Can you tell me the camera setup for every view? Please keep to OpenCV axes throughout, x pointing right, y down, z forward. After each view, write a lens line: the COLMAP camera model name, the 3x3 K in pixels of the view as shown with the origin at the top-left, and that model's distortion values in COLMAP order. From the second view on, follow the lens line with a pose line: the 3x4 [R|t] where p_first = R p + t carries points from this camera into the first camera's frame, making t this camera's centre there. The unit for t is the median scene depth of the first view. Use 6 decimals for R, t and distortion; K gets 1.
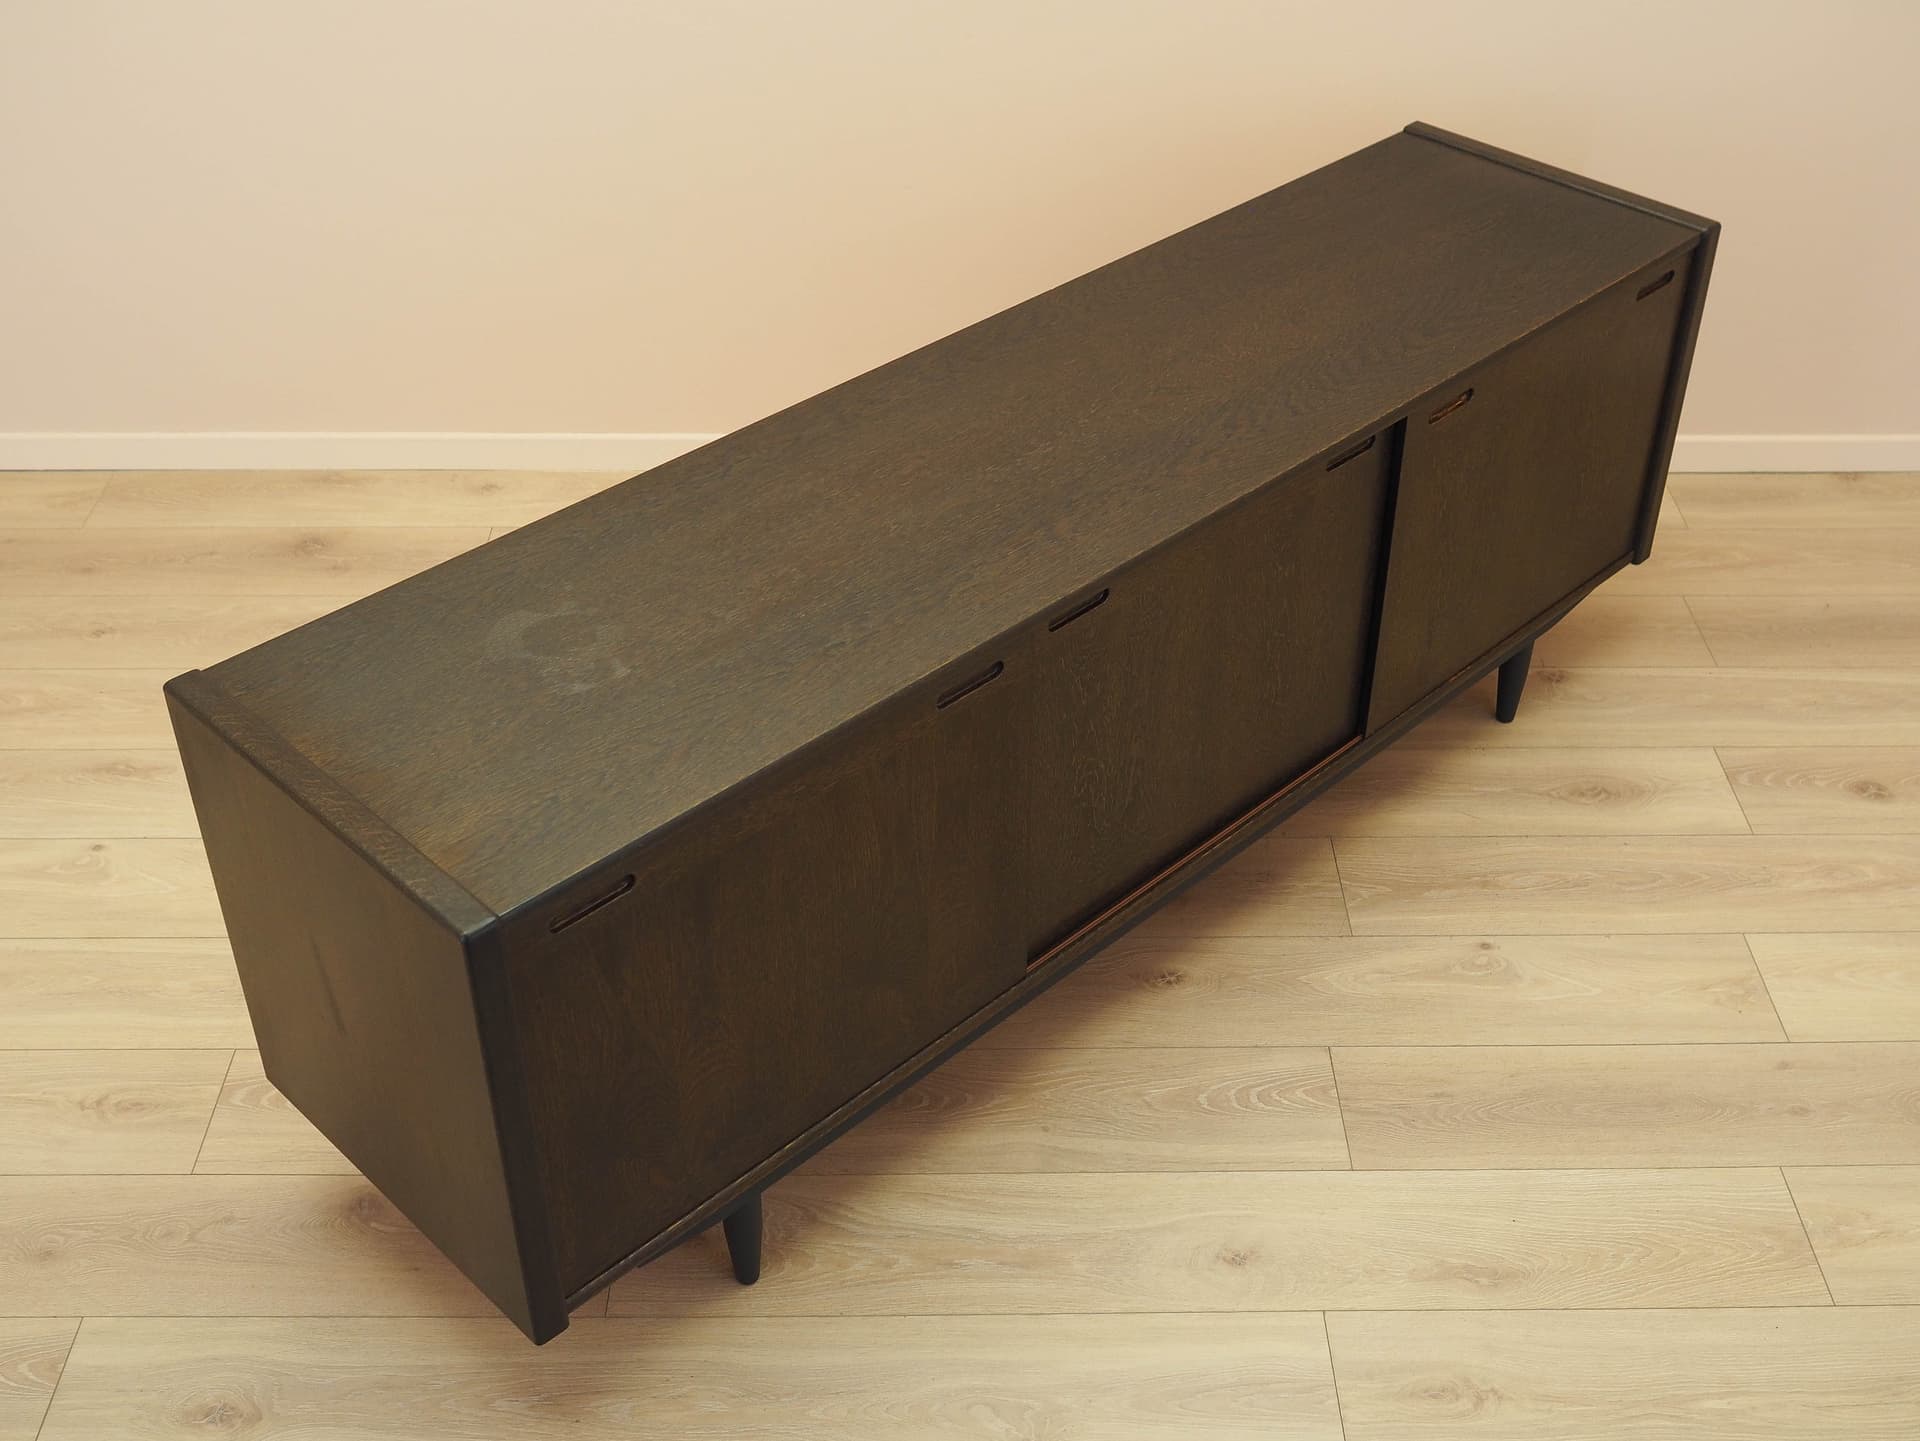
lens RADIAL K [[2234.1, 0, 960.0], [0, 2234.1, 720.5], [0, 0, 1]] dist [-0.009390, 0.013071]
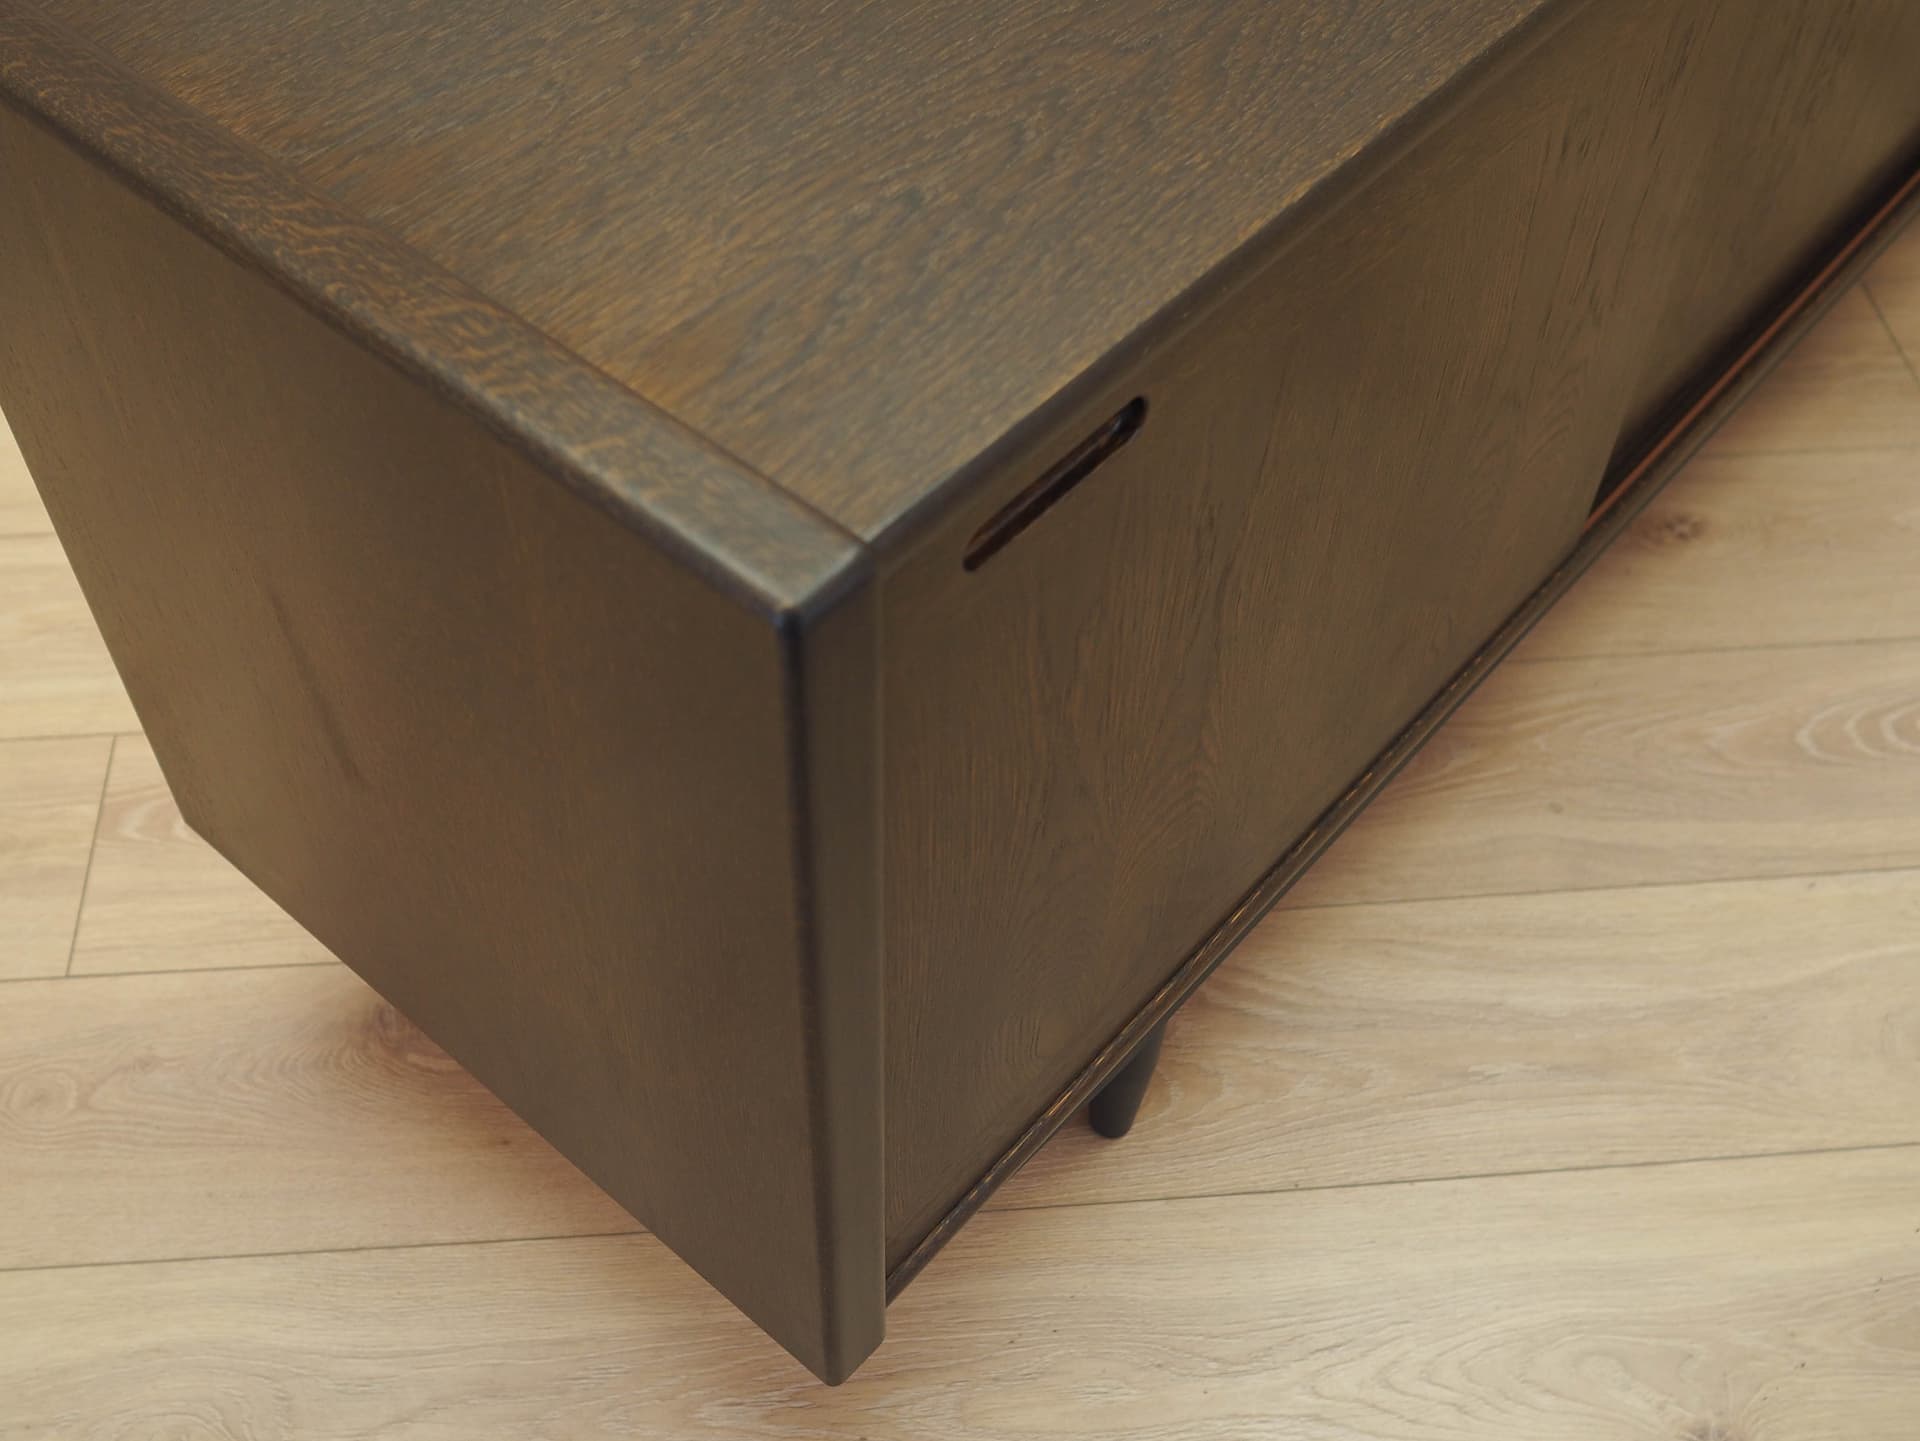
lens RADIAL K [[2071.8, 0, 879.9], [0, 2071.8, 774.4], [0, 0, 1]] dist [-0.021636, -0.004085]
pose [[0.997906, -0.051856, 0.038658, -0.167584], [0.040128, 0.965110, 0.258751, 0.031470], [-0.050727, -0.256658, 0.965170, 0.531289]]
